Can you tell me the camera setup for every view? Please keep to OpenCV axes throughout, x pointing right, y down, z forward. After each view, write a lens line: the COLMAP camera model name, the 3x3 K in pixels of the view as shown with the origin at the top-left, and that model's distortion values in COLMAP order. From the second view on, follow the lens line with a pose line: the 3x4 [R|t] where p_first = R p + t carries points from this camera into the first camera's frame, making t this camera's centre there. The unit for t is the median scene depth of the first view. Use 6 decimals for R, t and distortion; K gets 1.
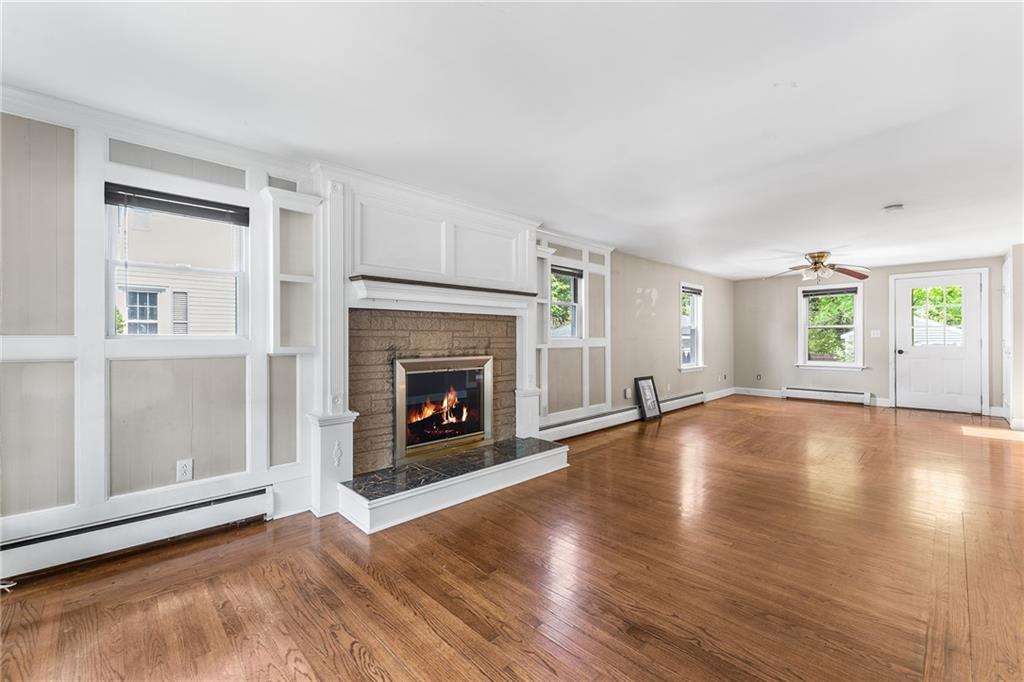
lens RADIAL K [[423.7, 0, 503.9], [0, 423.7, 338.2], [0, 0, 1]] dist [0.000570, -0.000049]
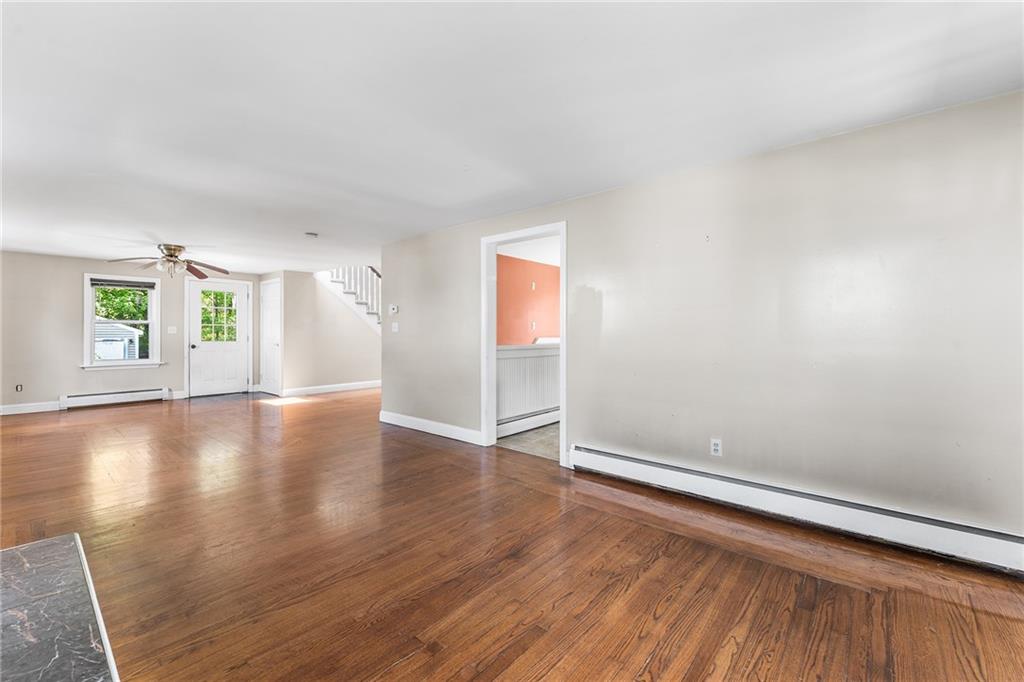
lens RADIAL K [[423.7, 0, 510.7], [0, 423.7, 334.7], [0, 0, 1]] dist [0.000570, -0.000049]
pose [[-0.088885, -0.000230, 0.996042, -0.241132], [-0.000570, 1.000000, 0.000180, 0.000236], [-0.996042, -0.000552, -0.088885, 0.272555]]
